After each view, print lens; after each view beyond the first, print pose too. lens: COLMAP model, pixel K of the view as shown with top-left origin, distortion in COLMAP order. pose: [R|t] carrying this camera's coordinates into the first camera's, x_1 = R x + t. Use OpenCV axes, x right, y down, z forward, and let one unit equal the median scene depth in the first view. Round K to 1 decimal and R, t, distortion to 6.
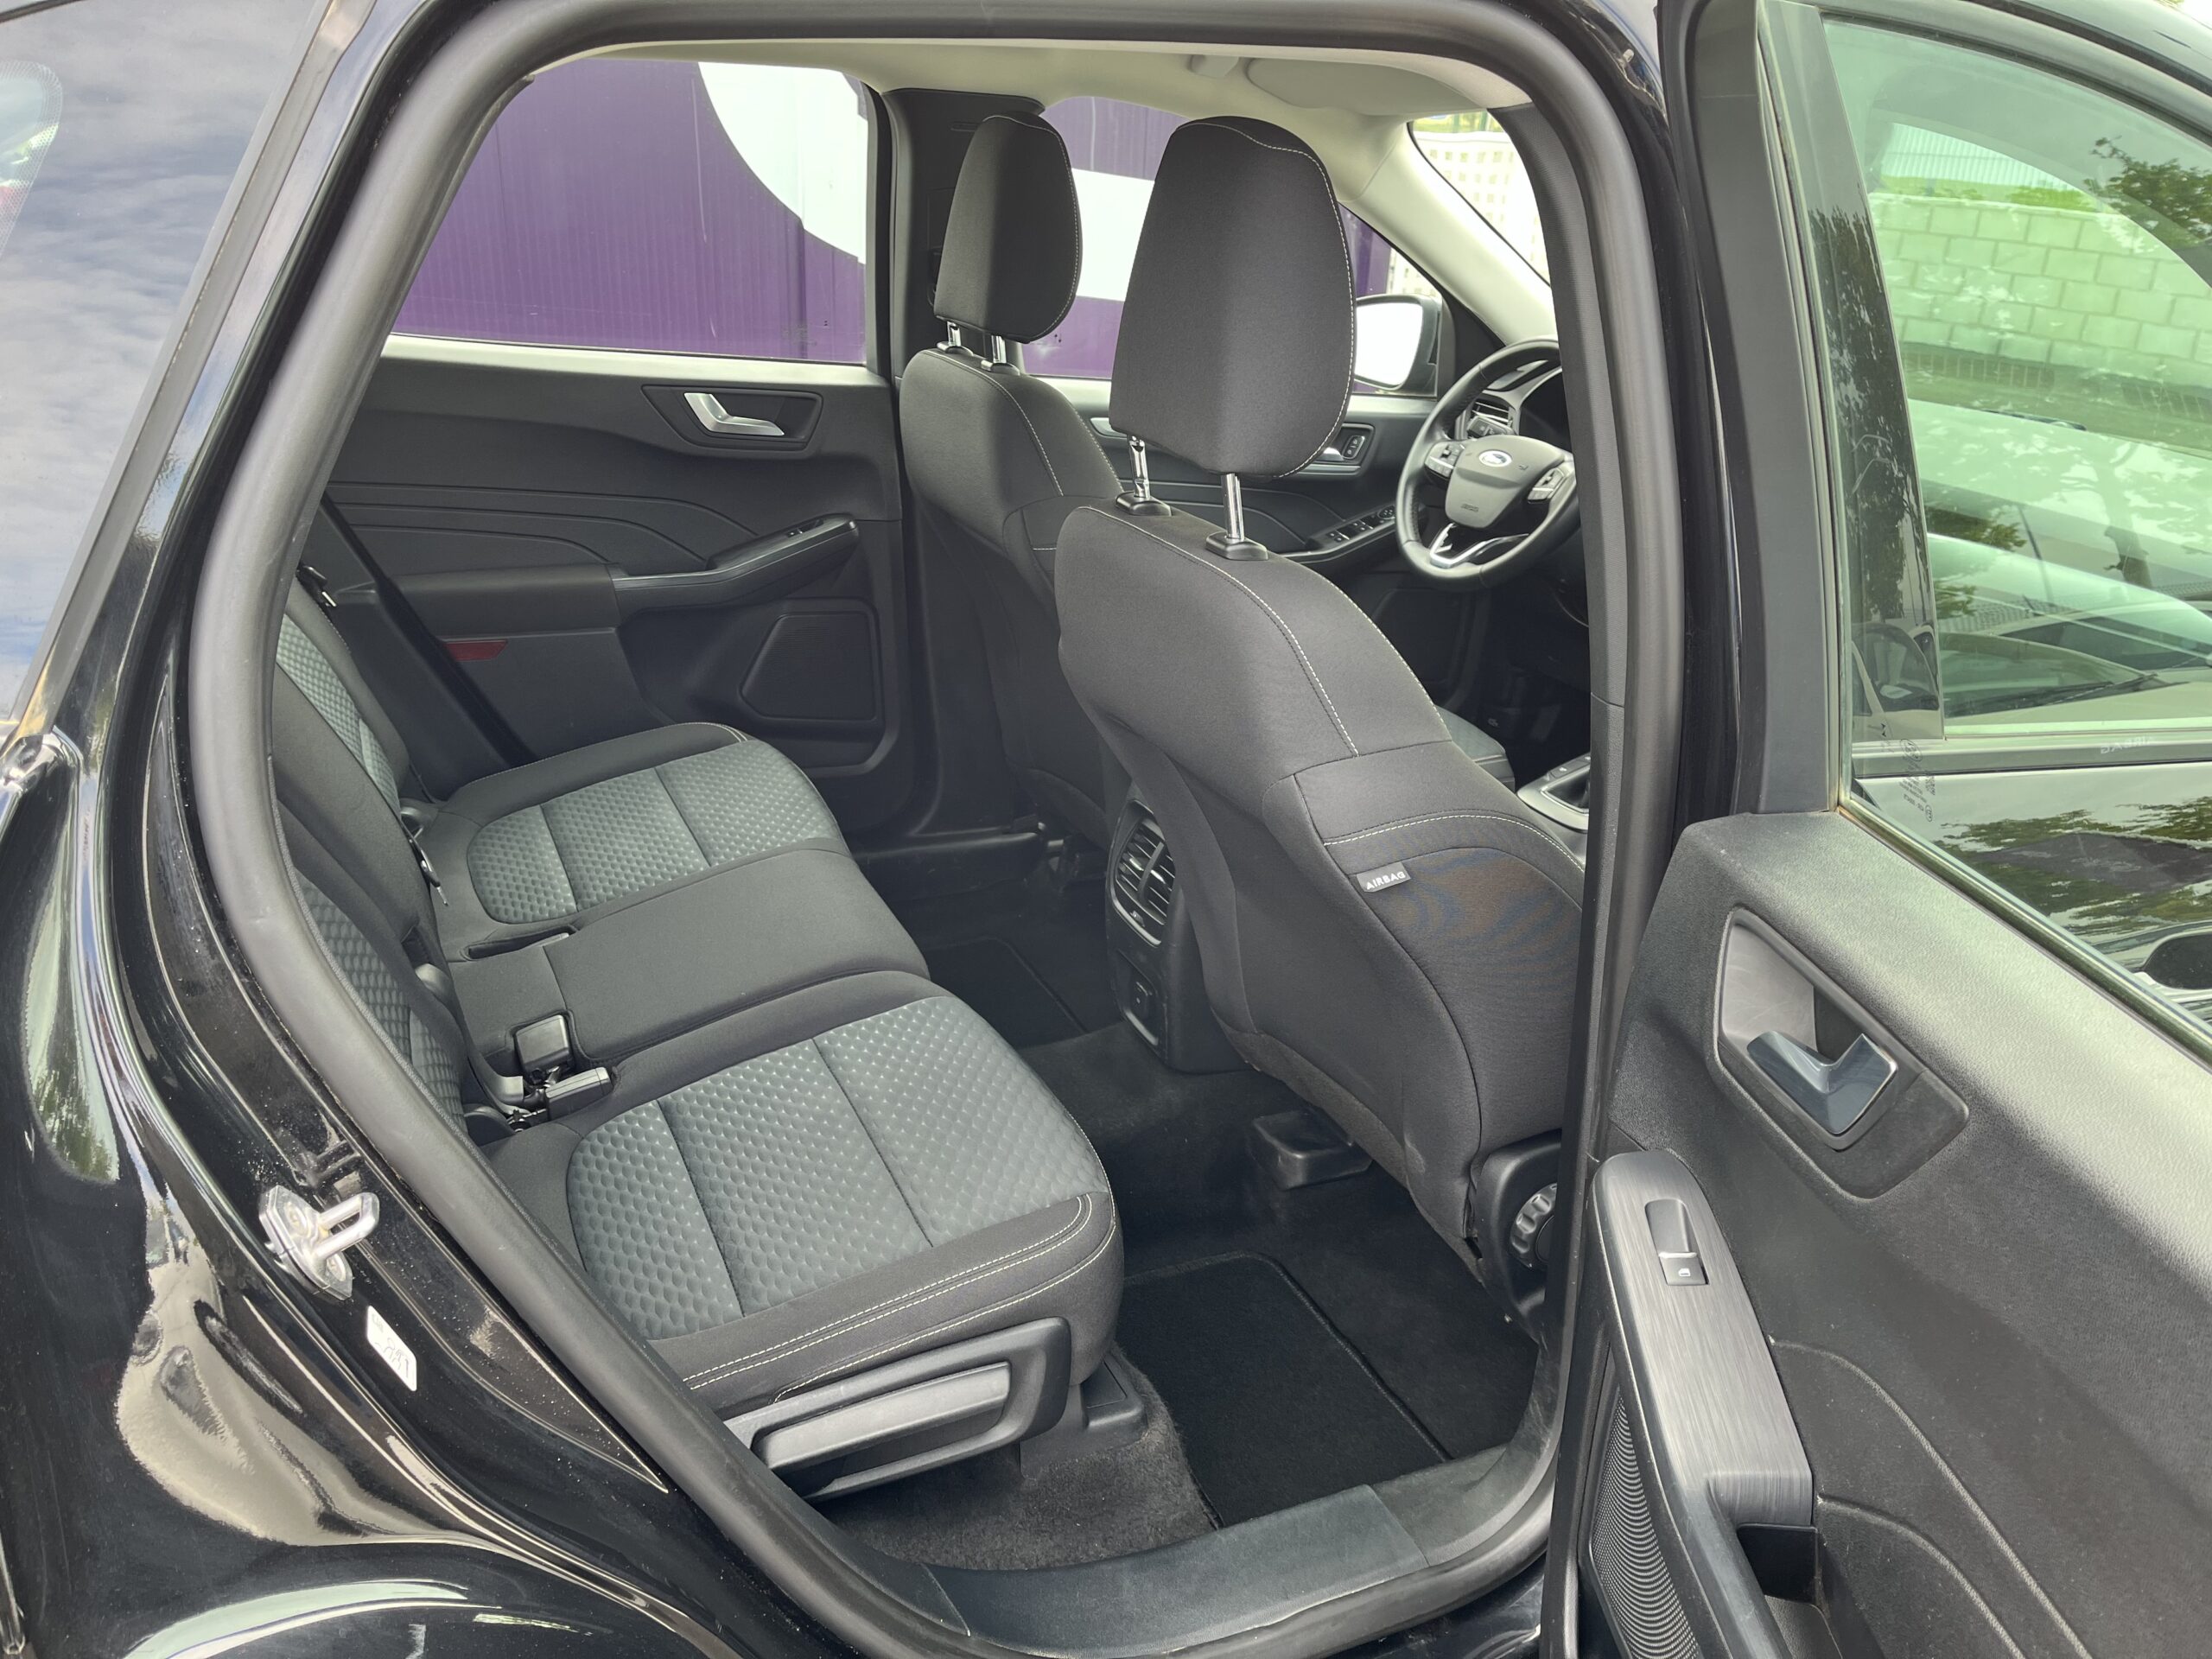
lens RADIAL K [[1657.8, 0, 1106.0], [0, 1657.8, 829.5], [0, 0, 1]] dist [0.090459, -0.137006]
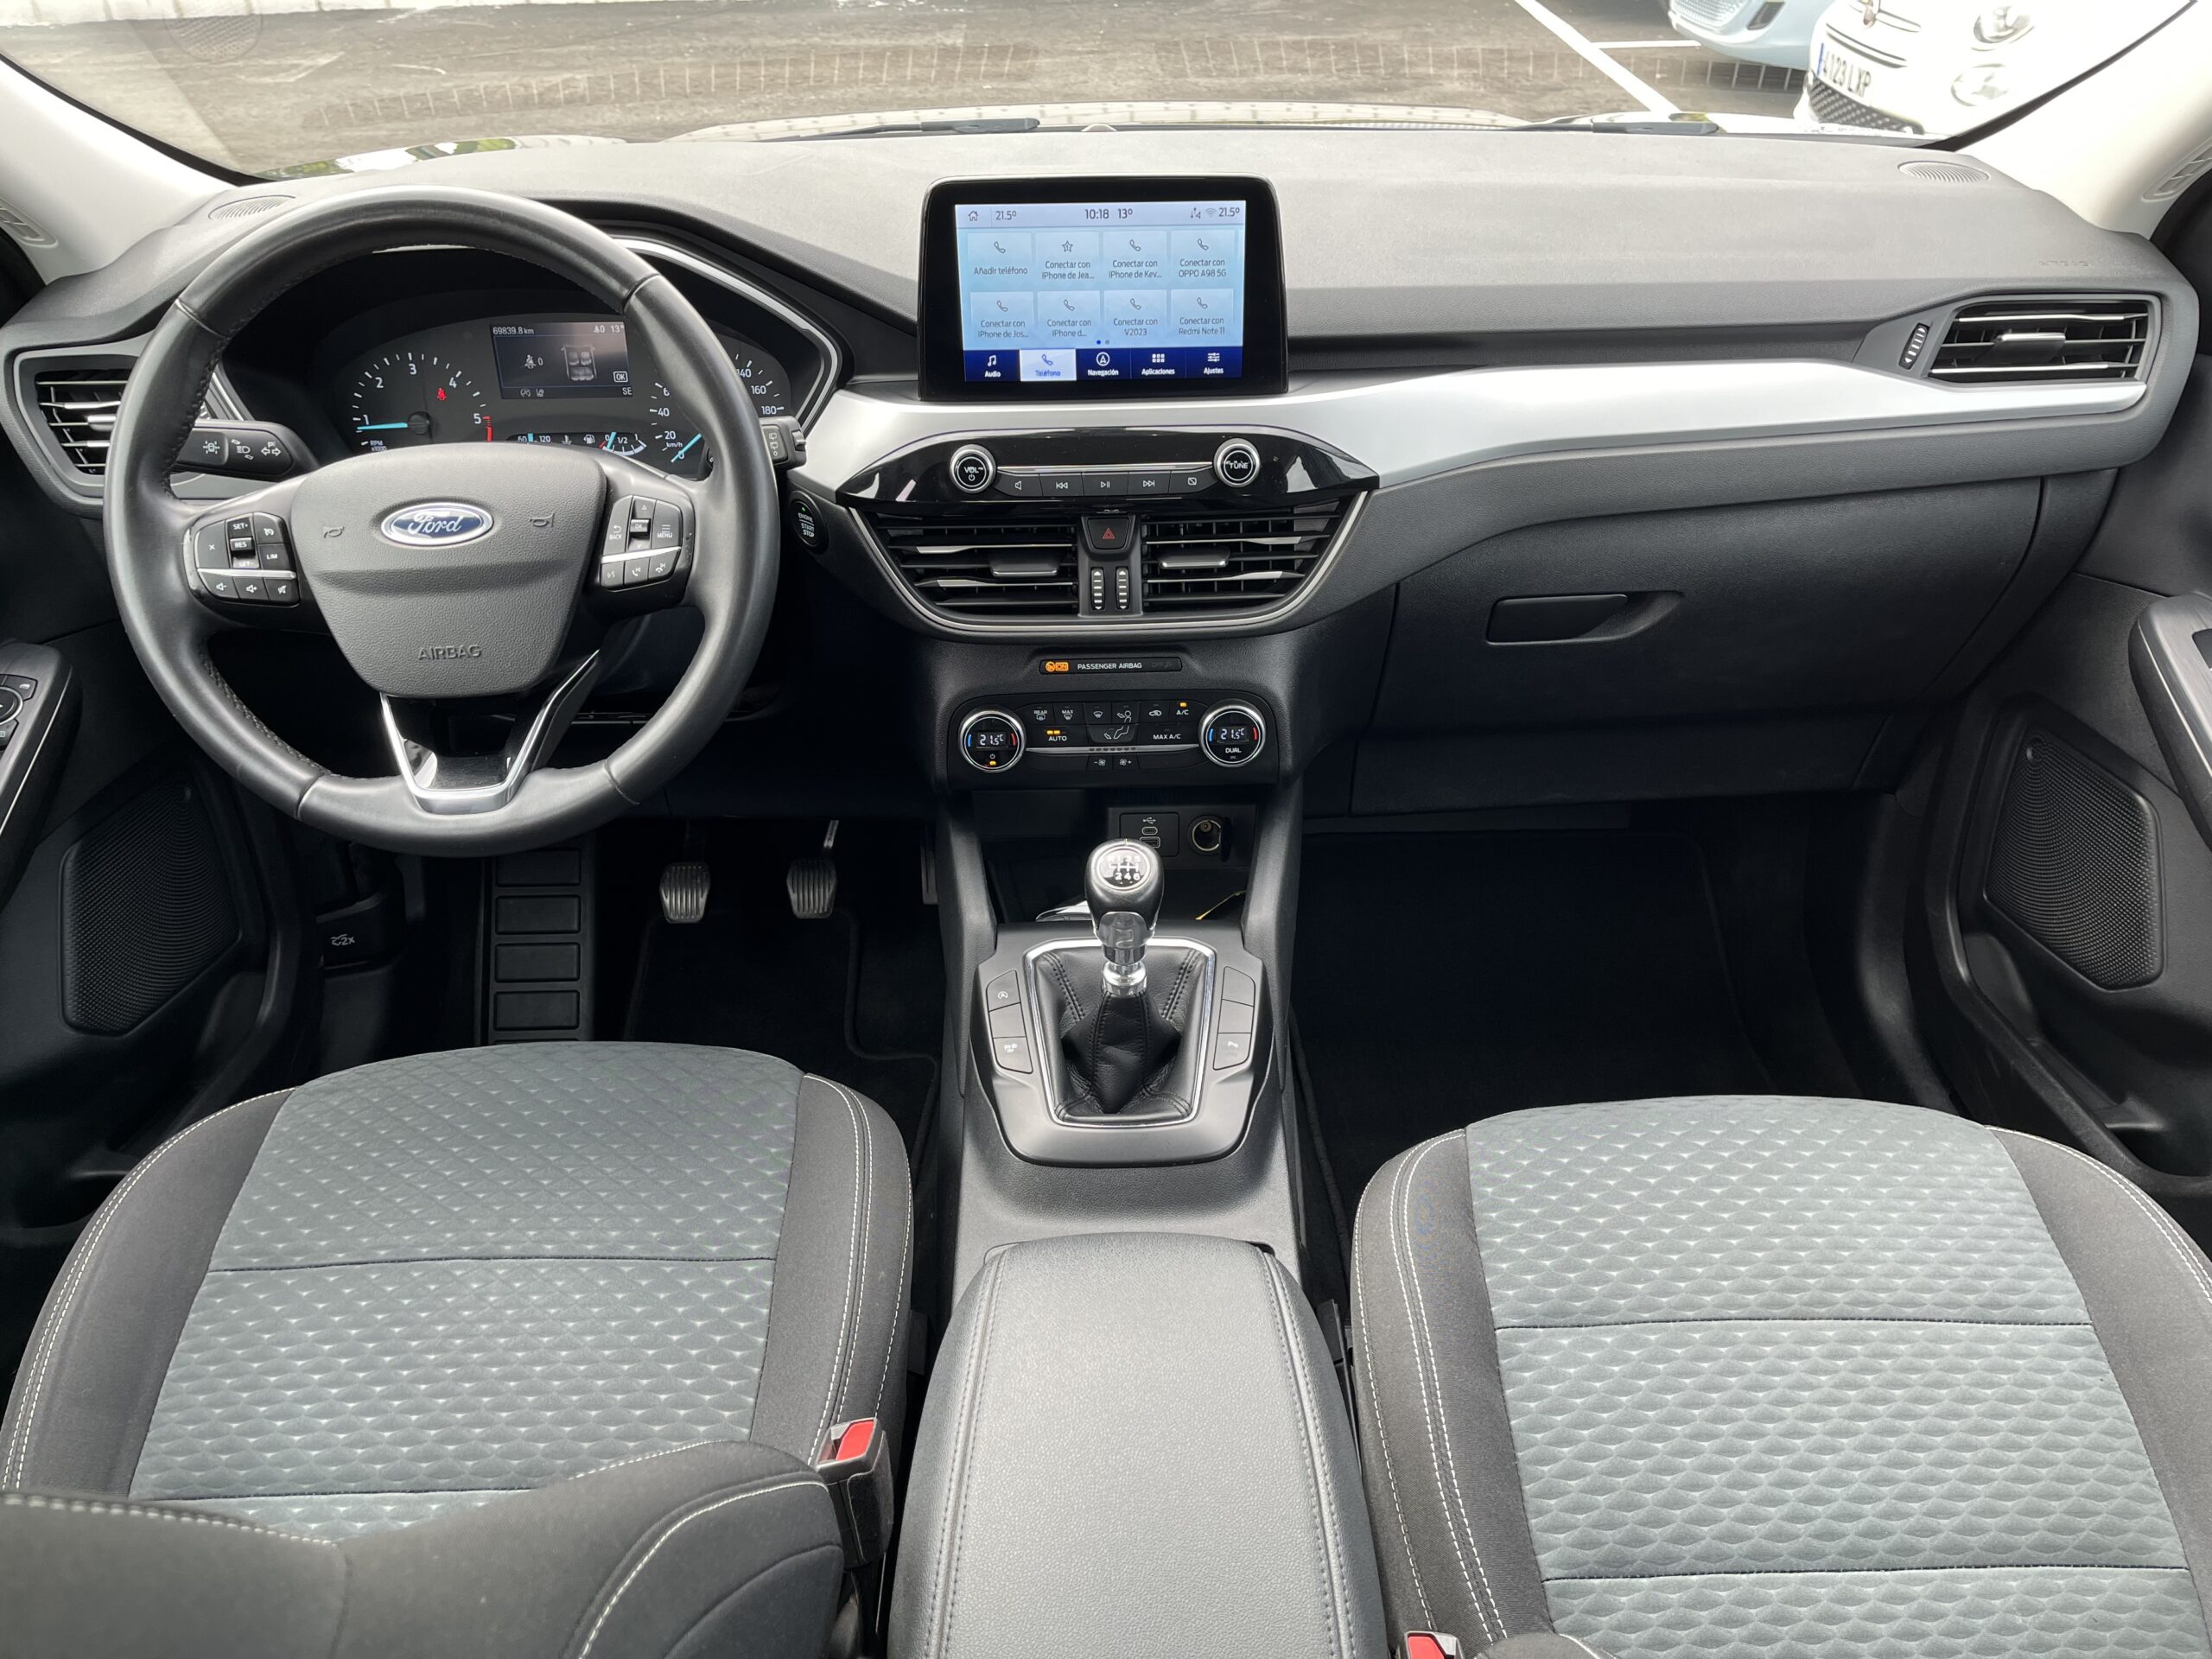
lens RADIAL K [[1657.8, 0, 1106.0], [0, 1657.8, 829.5], [0, 0, 1]] dist [0.090459, -0.137006]
pose [[0.410181, -0.539656, 0.735203, -0.036787], [0.388576, 0.832720, 0.394443, -0.243794], [-0.825082, 0.123890, 0.551263, 0.616122]]
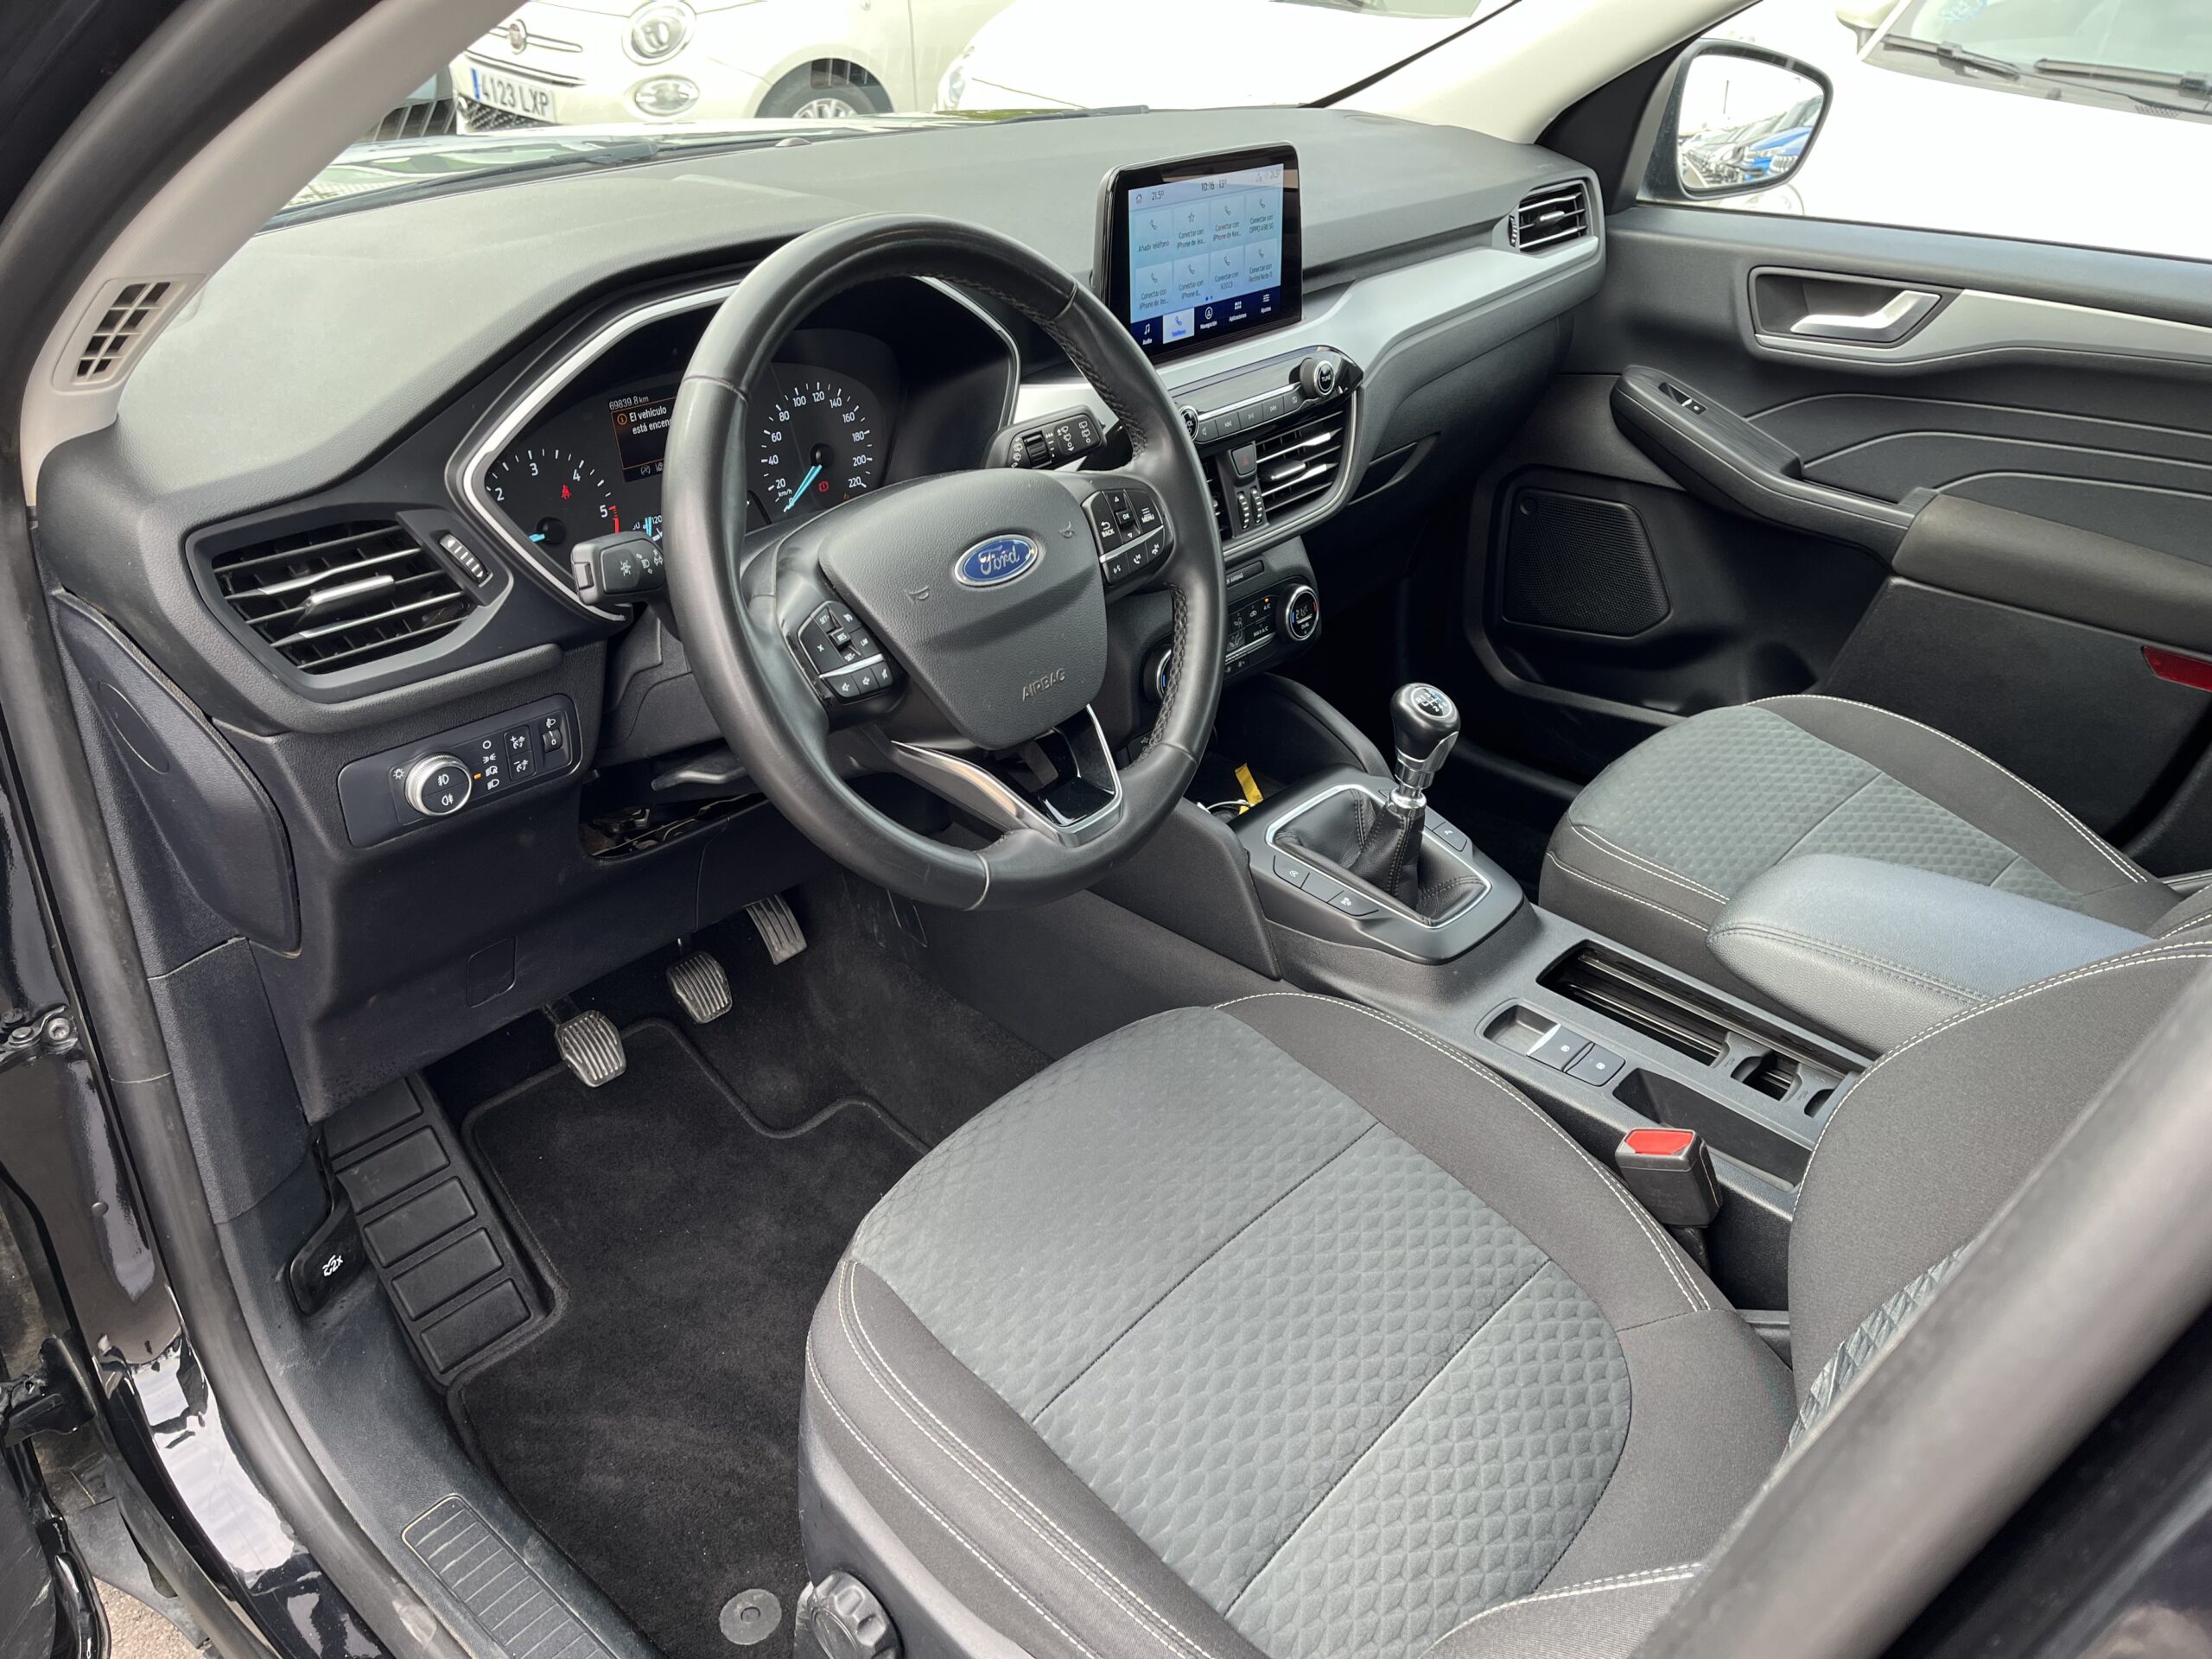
lens RADIAL K [[1657.8, 0, 1106.0], [0, 1657.8, 829.5], [0, 0, 1]] dist [0.090459, -0.137006]
pose [[-0.401718, -0.528573, 0.747819, -0.094053], [0.299847, 0.695672, 0.652788, -0.401108], [-0.865283, 0.486467, -0.120973, 0.999397]]
